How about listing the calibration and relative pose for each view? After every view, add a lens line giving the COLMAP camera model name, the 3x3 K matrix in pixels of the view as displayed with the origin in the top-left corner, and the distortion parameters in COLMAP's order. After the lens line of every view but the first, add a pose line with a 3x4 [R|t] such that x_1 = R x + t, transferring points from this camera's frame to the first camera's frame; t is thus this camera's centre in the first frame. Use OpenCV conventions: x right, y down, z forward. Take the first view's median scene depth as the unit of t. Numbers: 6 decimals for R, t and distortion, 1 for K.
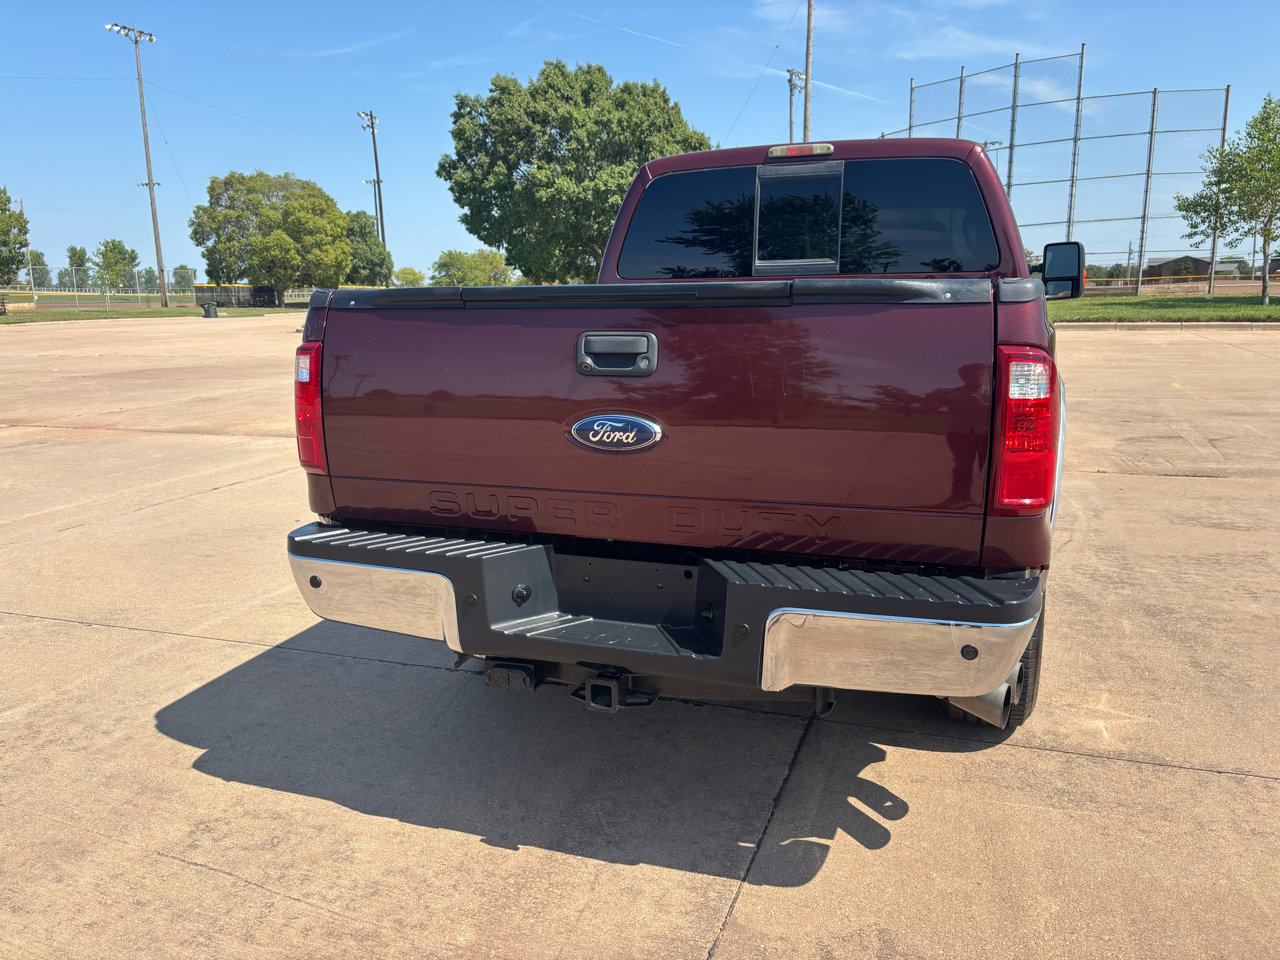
lens RADIAL K [[975.0, 0, 632.5], [0, 975.0, 471.8], [0, 0, 1]] dist [0.016827, 0.000670]
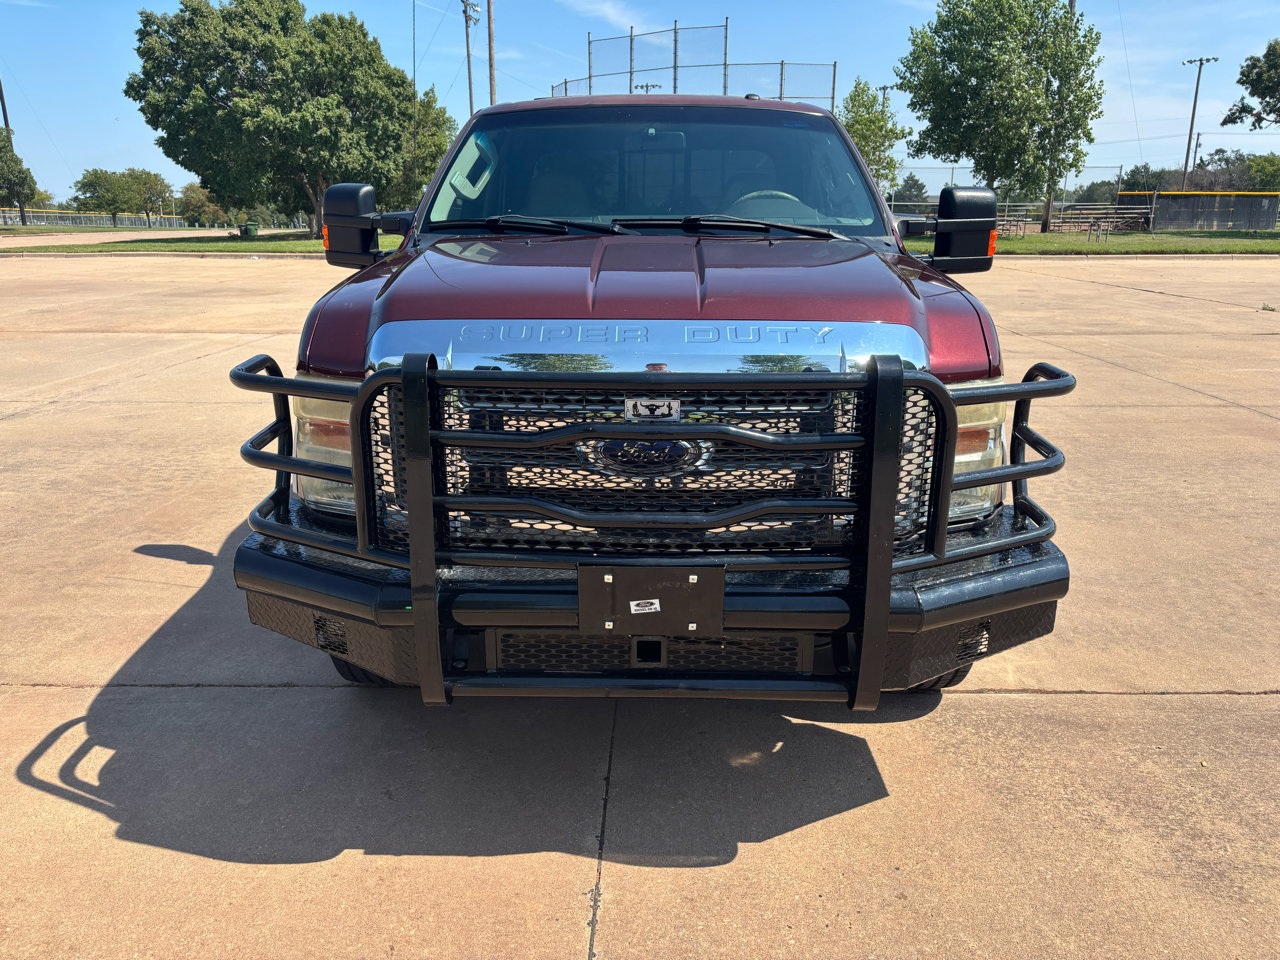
lens RADIAL K [[963.9, 0, 640.0], [0, 963.9, 480.0], [0, 0, 1]] dist [0.076578, -0.089204]
pose [[0.945551, -0.066386, 0.318633, -0.051965], [0.042175, 0.995715, 0.082299, 0.020046], [-0.322731, -0.064379, 0.944299, -0.112439]]
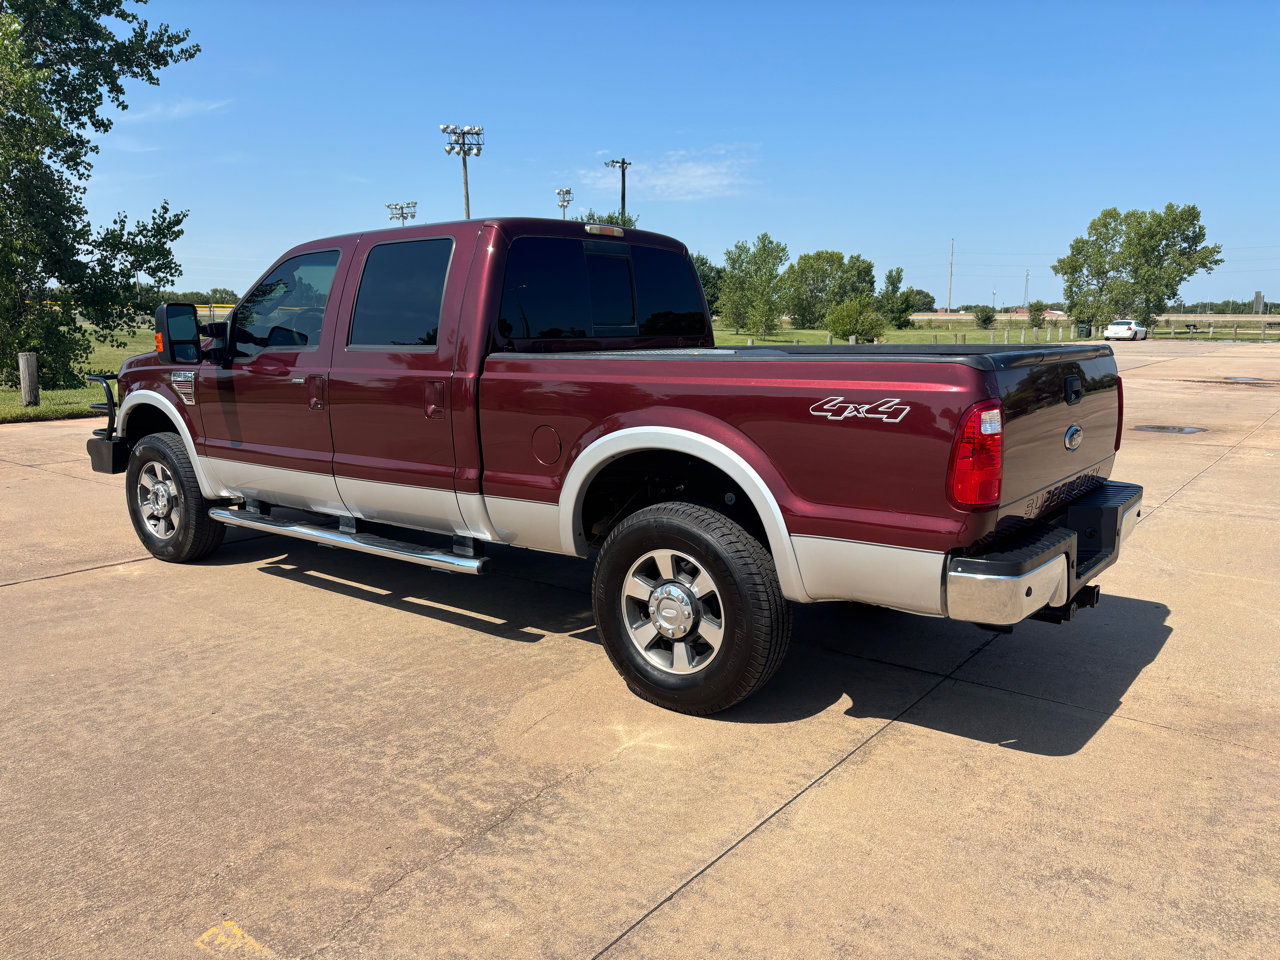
lens RADIAL K [[963.9, 0, 640.0], [0, 963.9, 480.0], [0, 0, 1]] dist [0.039748, -0.001300]
pose [[-0.305140, 0.172018, -0.936643, 0.125799], [-0.174969, 0.956680, 0.232700, -0.019682], [0.936096, 0.234890, -0.261824, 0.074937]]
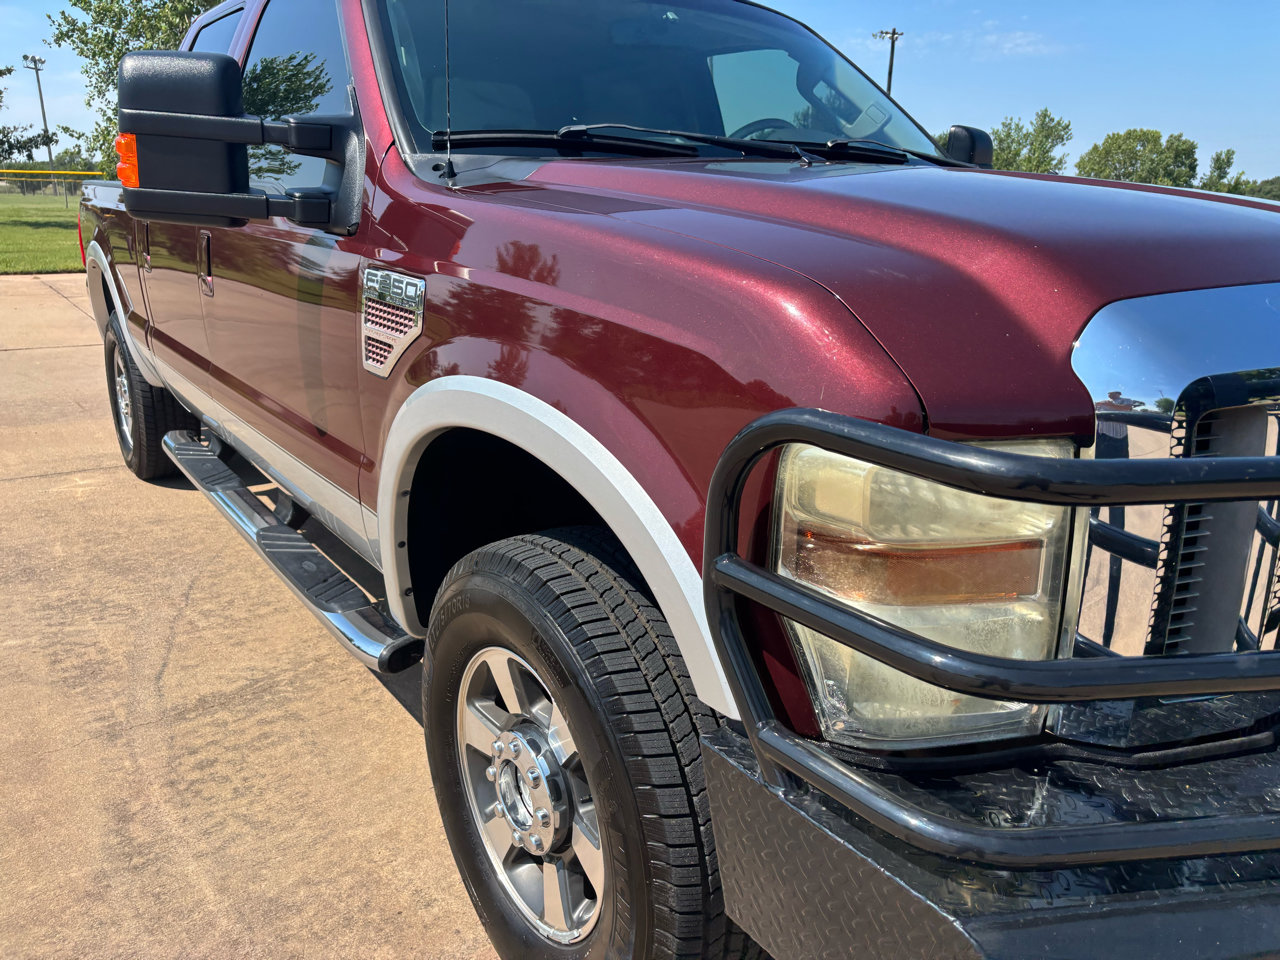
lens RADIAL K [[973.5, 0, 646.9], [0, 973.5, 476.5], [0, 0, 1]] dist [0.020752, -0.012979]
pose [[-0.568413, 0.228506, -0.790375, 0.096731], [-0.161019, 0.911184, 0.379232, -0.038026], [0.806833, 0.342826, -0.481135, 0.199204]]
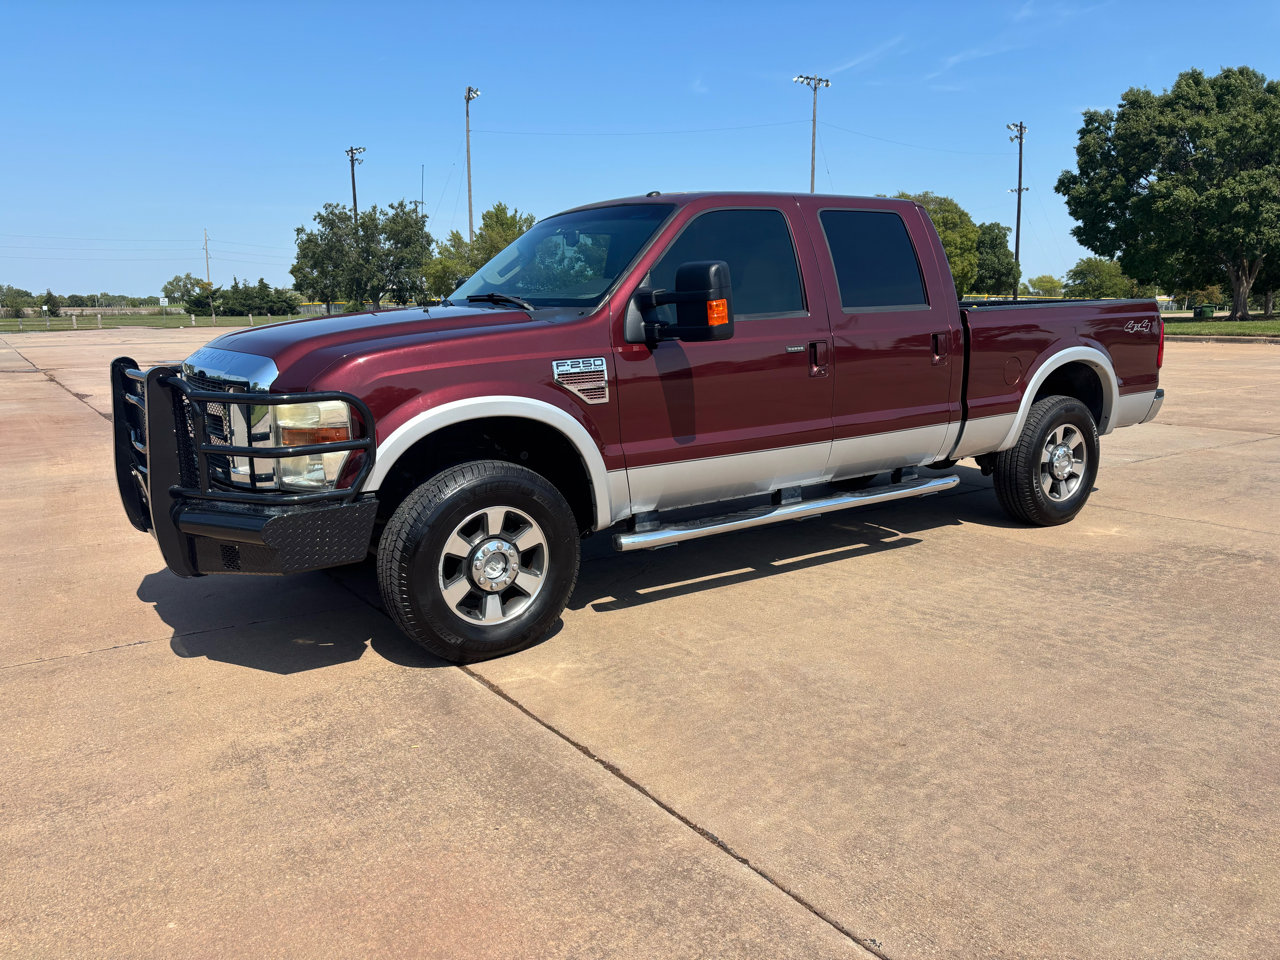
lens RADIAL K [[963.6, 0, 626.3], [0, 963.6, 482.0], [0, 0, 1]] dist [0.062461, -0.090814]
pose [[0.808341, 0.112696, -0.577828, 0.069553], [-0.111065, 0.993074, 0.038311, 0.020673], [0.578144, 0.033208, 0.815259, -0.117500]]
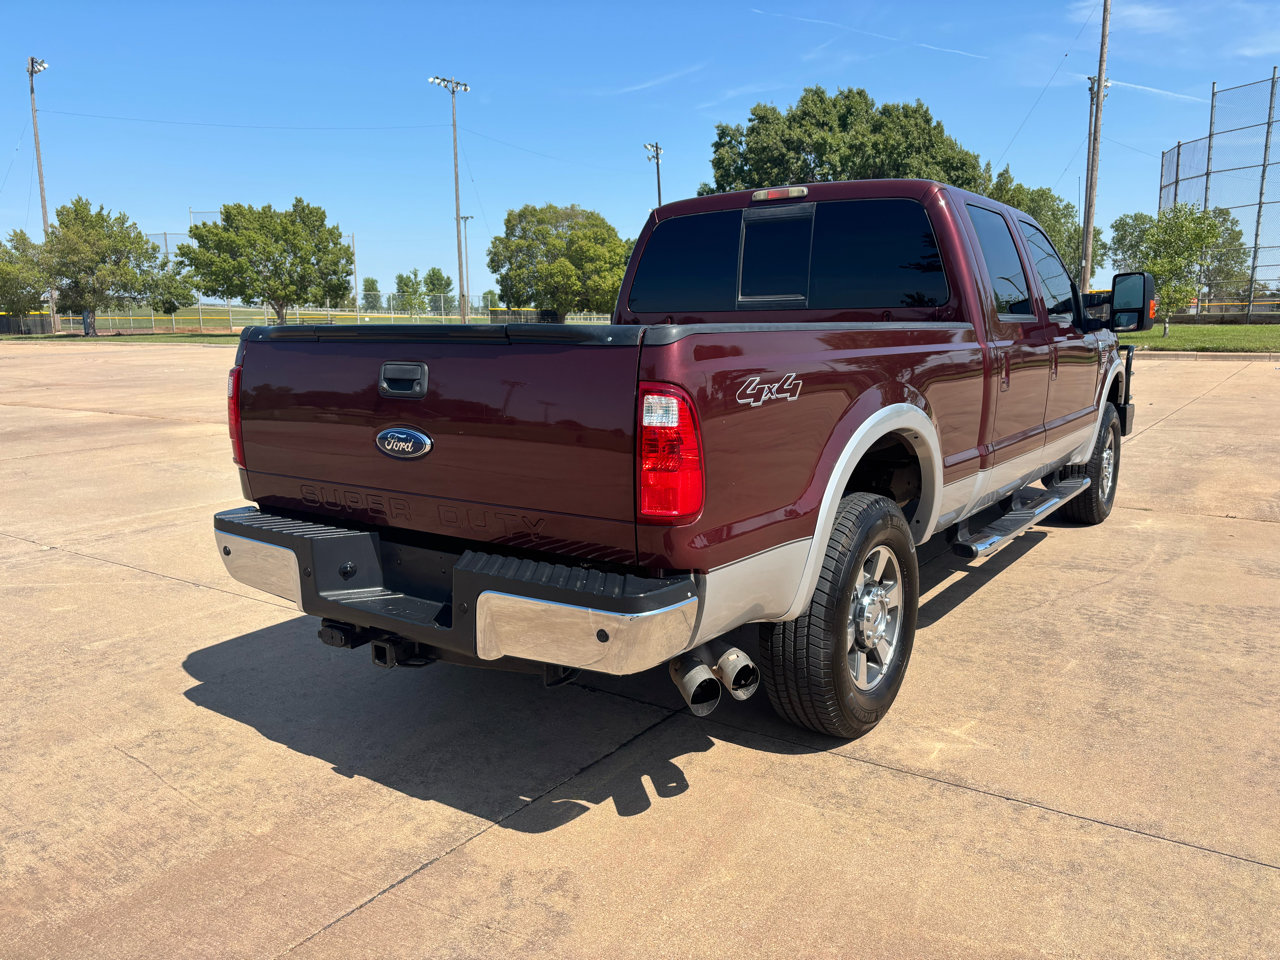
lens RADIAL K [[973.5, 0, 646.9], [0, 973.5, 476.5], [0, 0, 1]] dist [0.020752, -0.012979]
pose [[0.963744, 0.046341, -0.262772, 0.036532], [-0.050931, 0.998645, -0.010680, -0.000044], [0.261921, 0.023676, 0.964799, -0.006970]]
